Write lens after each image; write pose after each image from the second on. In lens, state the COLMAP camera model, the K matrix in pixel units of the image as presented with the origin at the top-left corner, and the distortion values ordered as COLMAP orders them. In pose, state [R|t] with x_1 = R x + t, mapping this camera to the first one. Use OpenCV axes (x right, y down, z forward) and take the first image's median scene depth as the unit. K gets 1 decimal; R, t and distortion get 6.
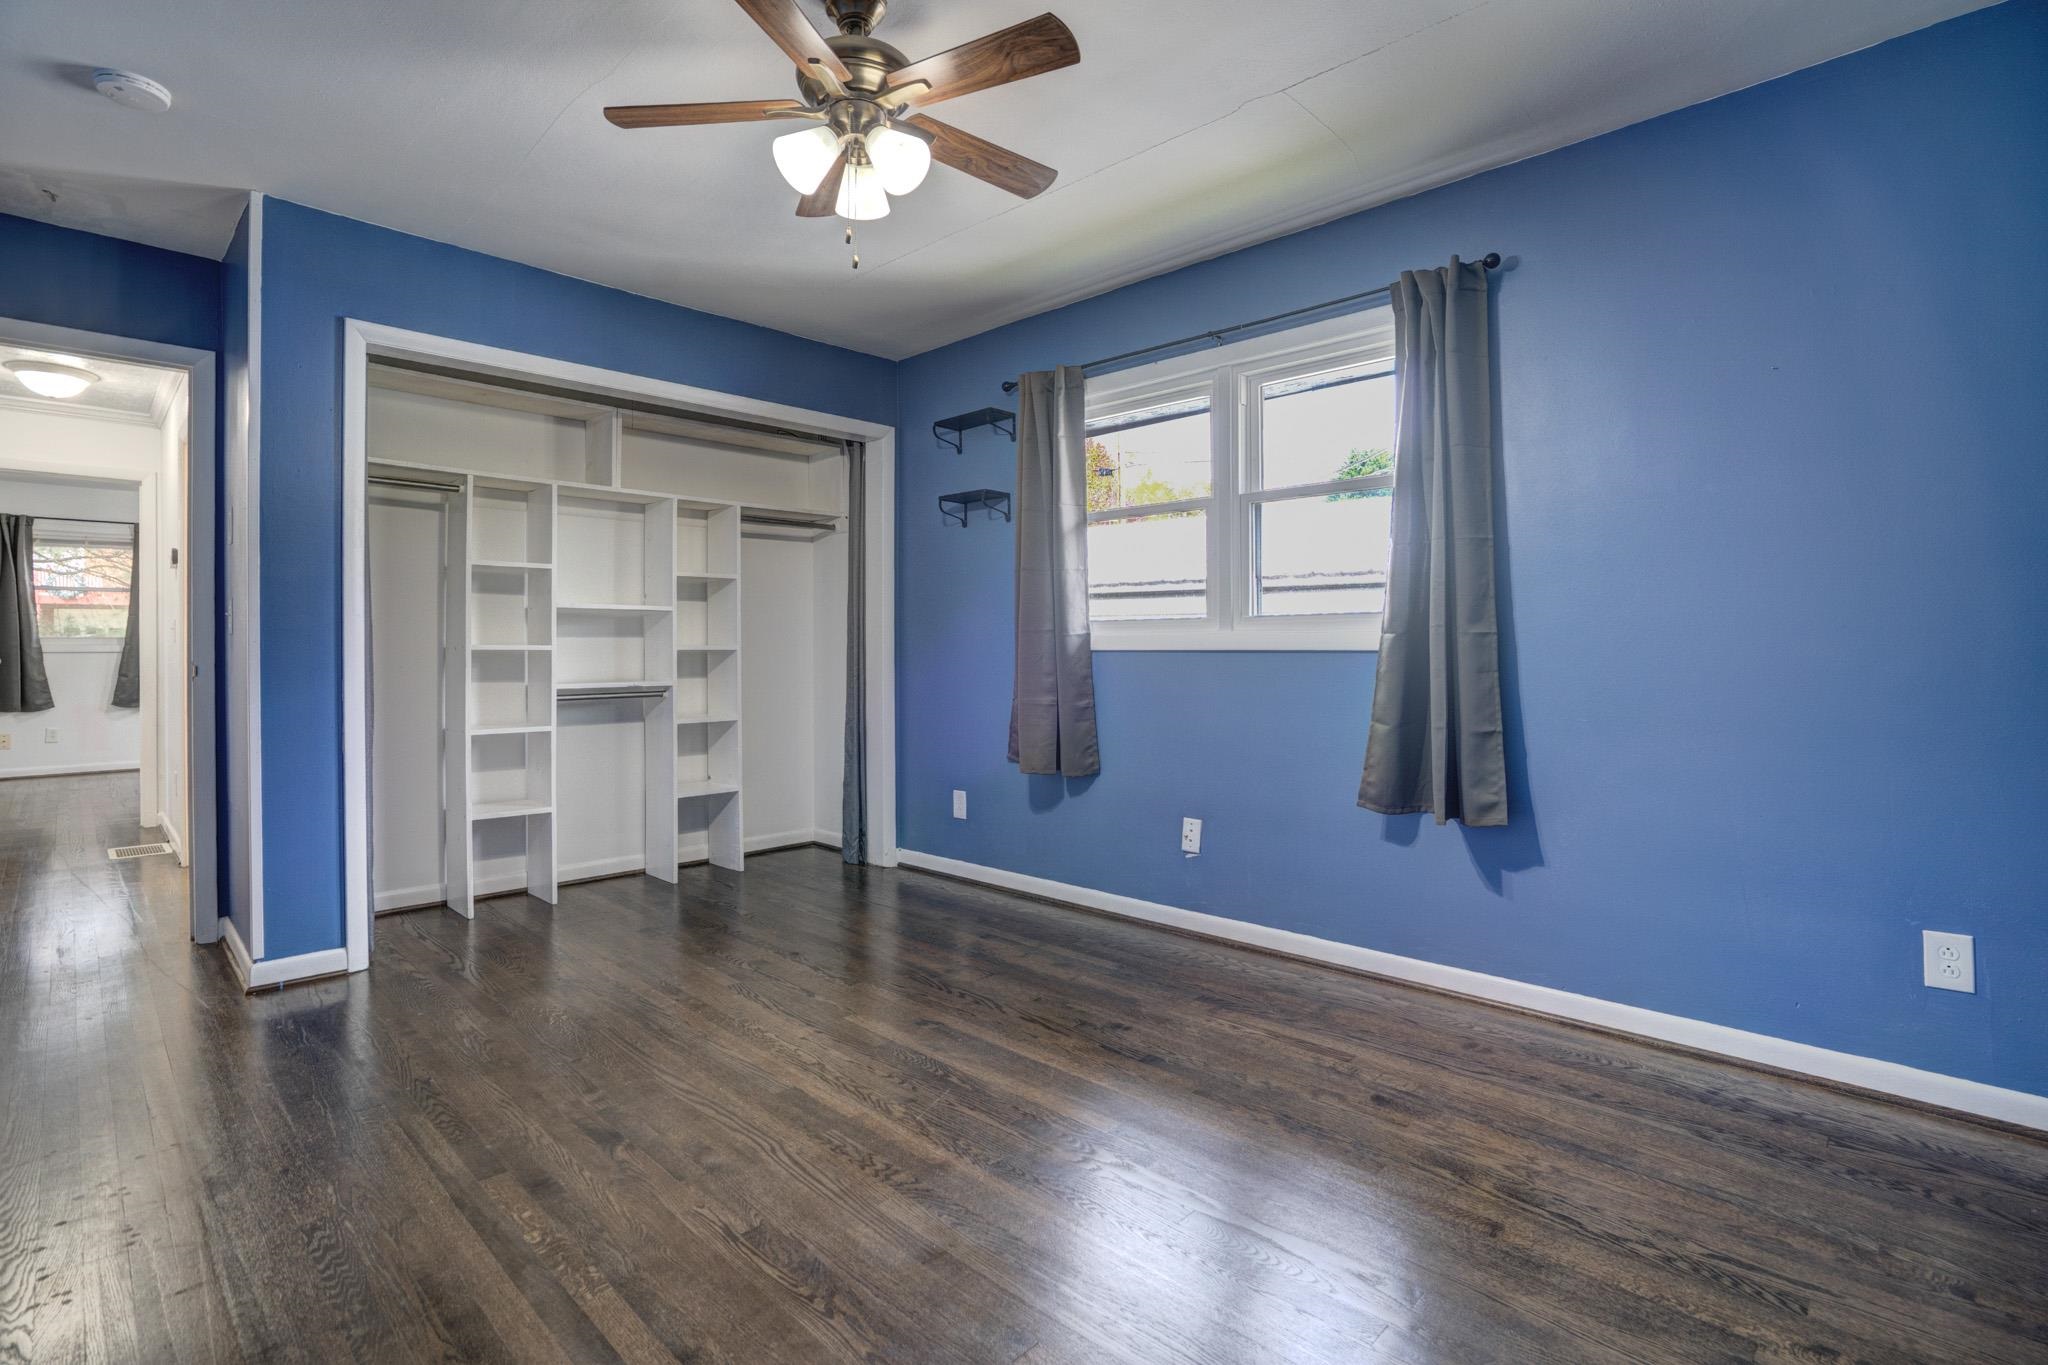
lens RADIAL K [[960.1, 0, 1018.4], [0, 960.1, 666.8], [0, 0, 1]] dist [-0.054946, 0.016628]
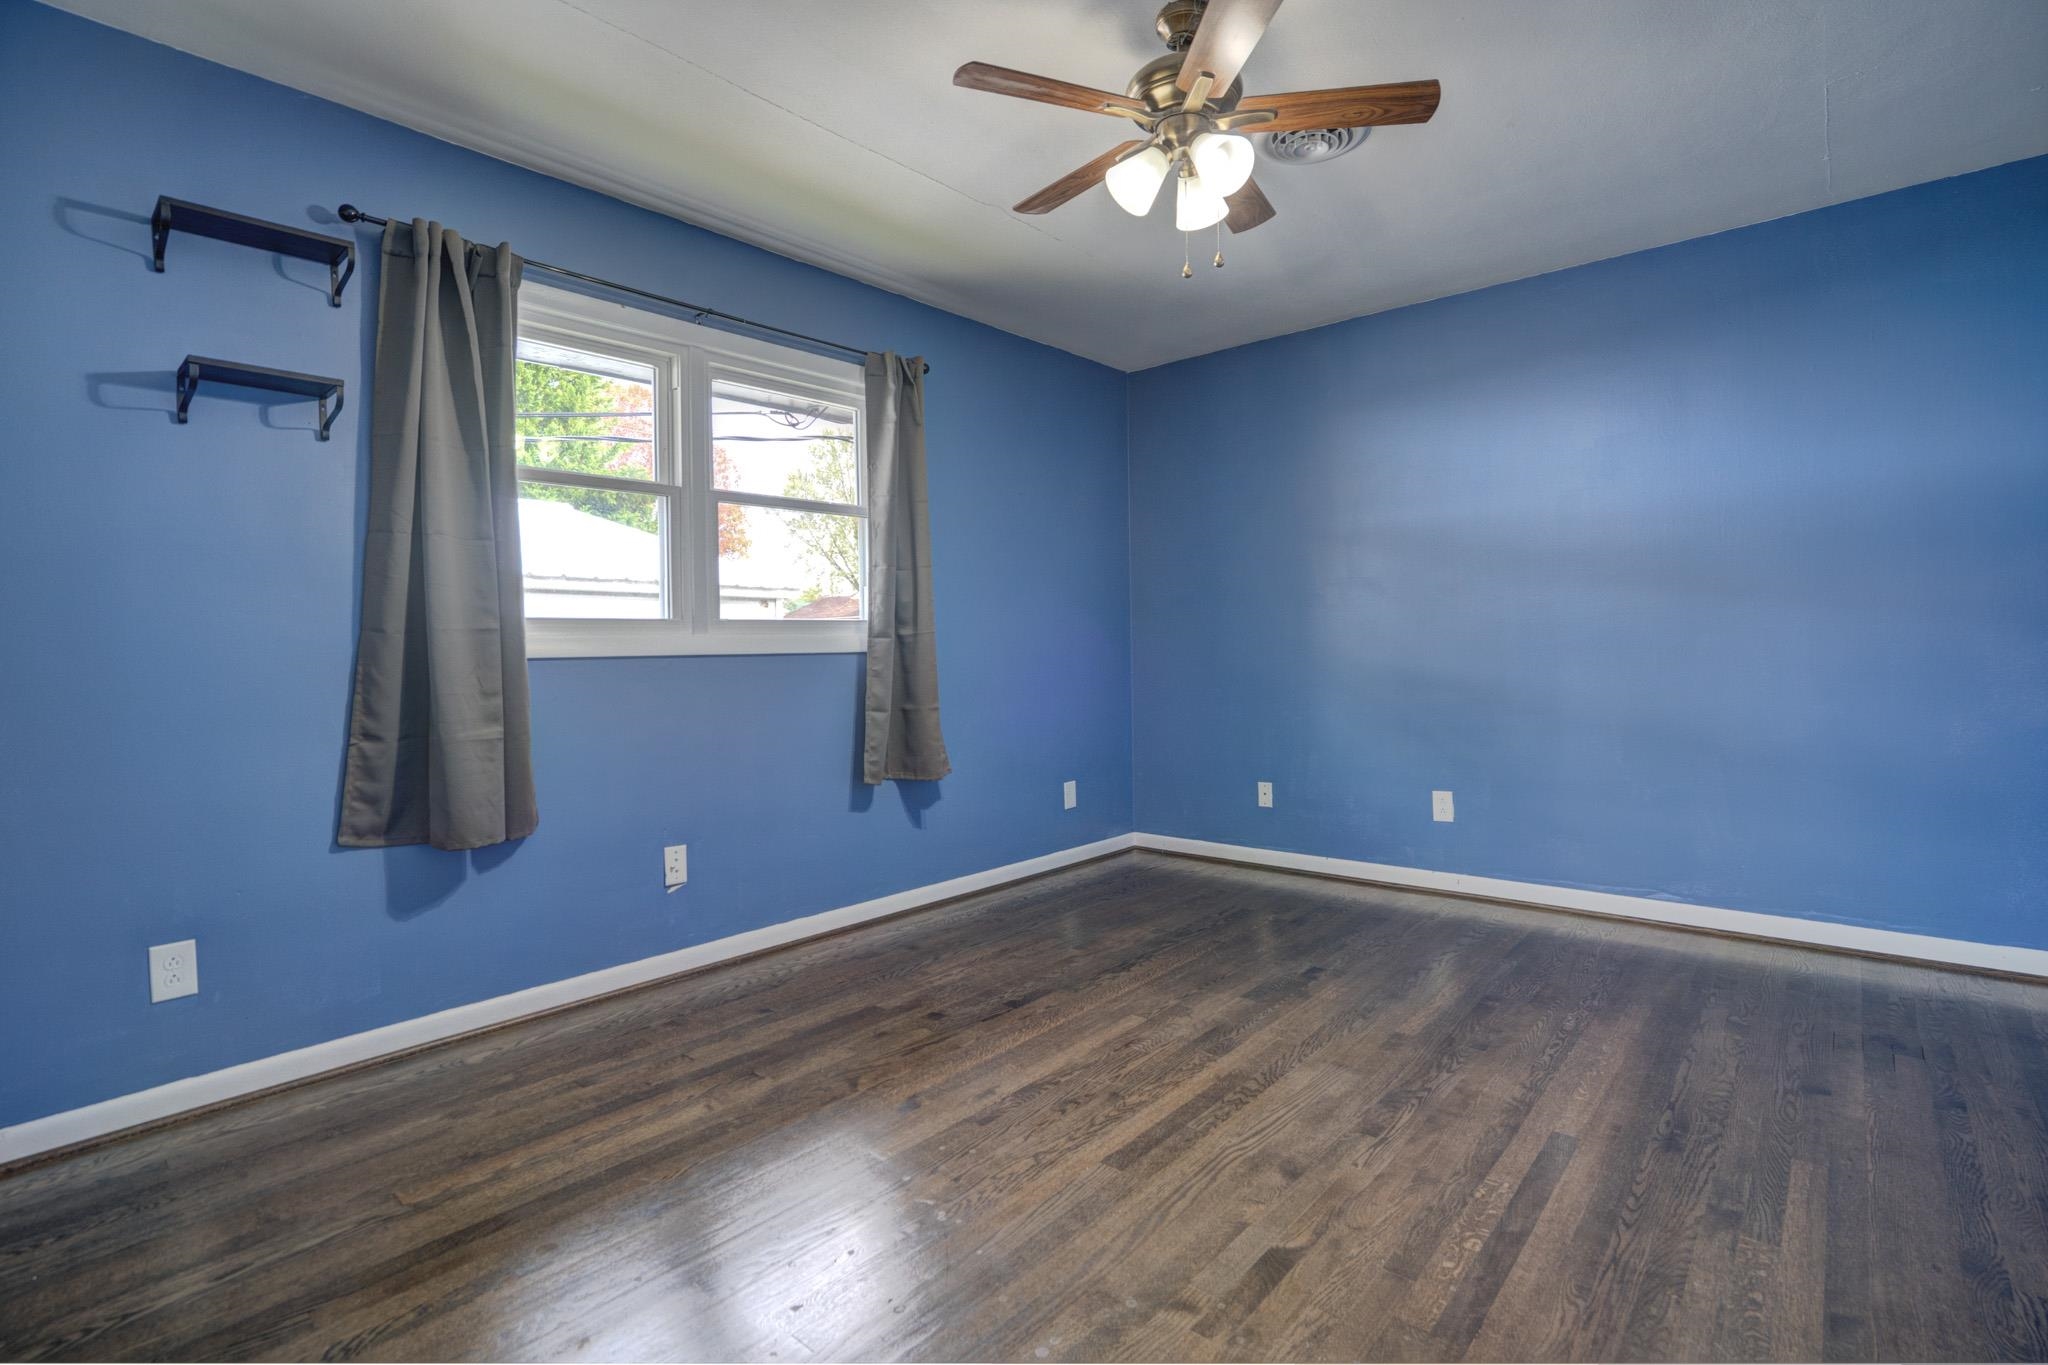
lens RADIAL K [[960.1, 0, 1004.6], [0, 960.1, 684.1], [0, 0, 1]] dist [-0.054946, 0.016628]
pose [[-0.033177, -0.035332, 0.998825, -0.827054], [0.033160, 0.998786, 0.036432, -0.014824], [-0.998899, 0.034330, -0.031965, 0.850756]]
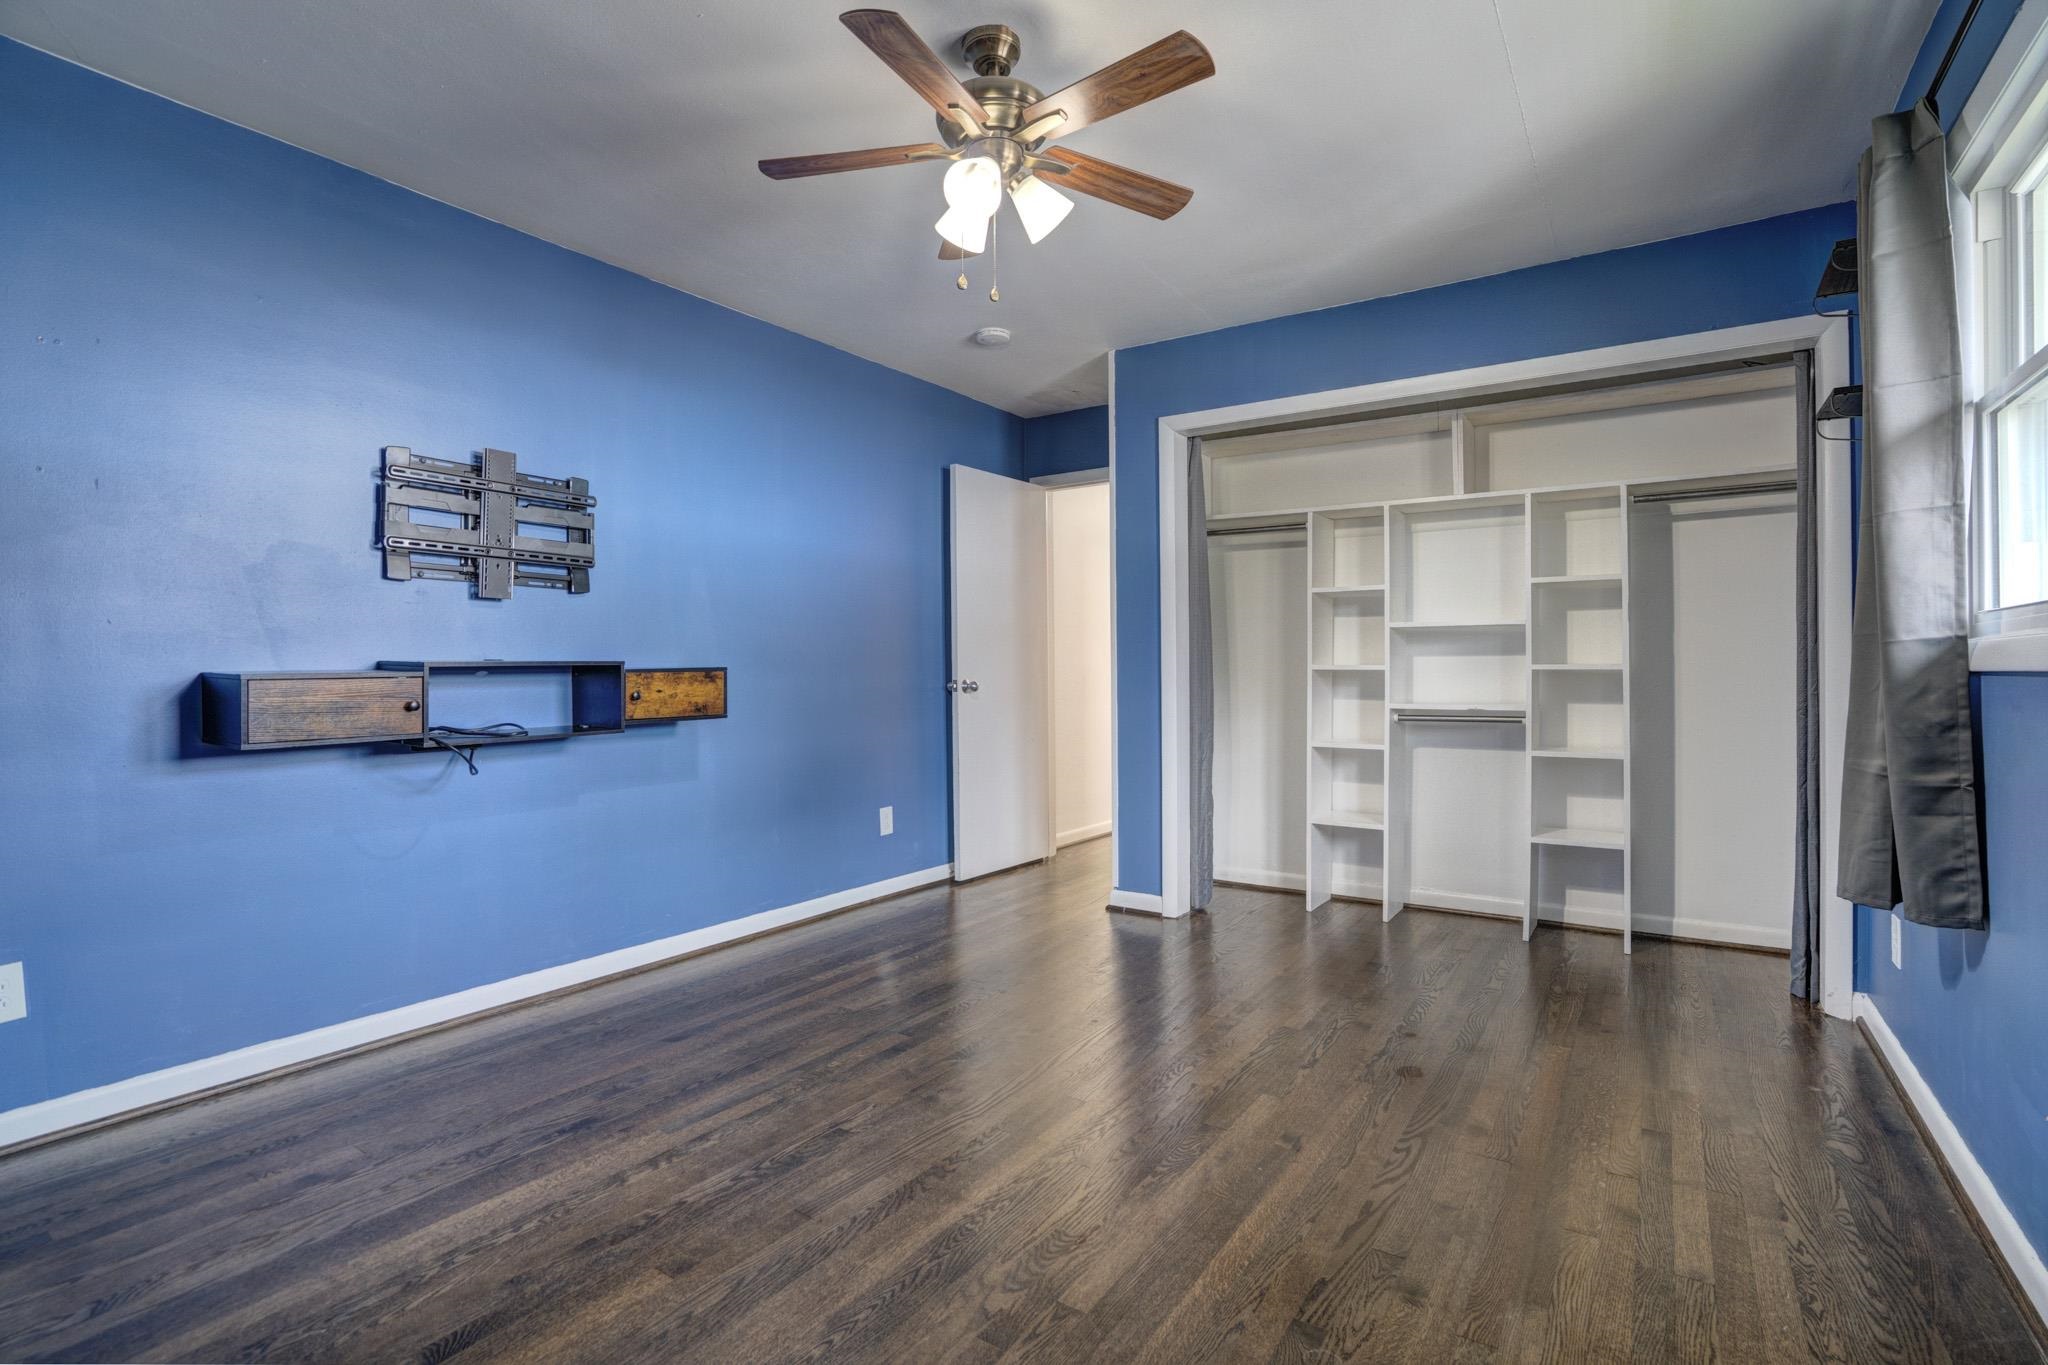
lens RADIAL K [[960.1, 0, 1014.3], [0, 960.1, 669.9], [0, 0, 1]] dist [-0.054946, 0.016628]
pose [[0.165868, 0.001884, -0.986146, 0.583994], [-0.013710, 0.999906, -0.000396, -0.014093], [0.986053, 0.013586, 0.165879, 0.579501]]
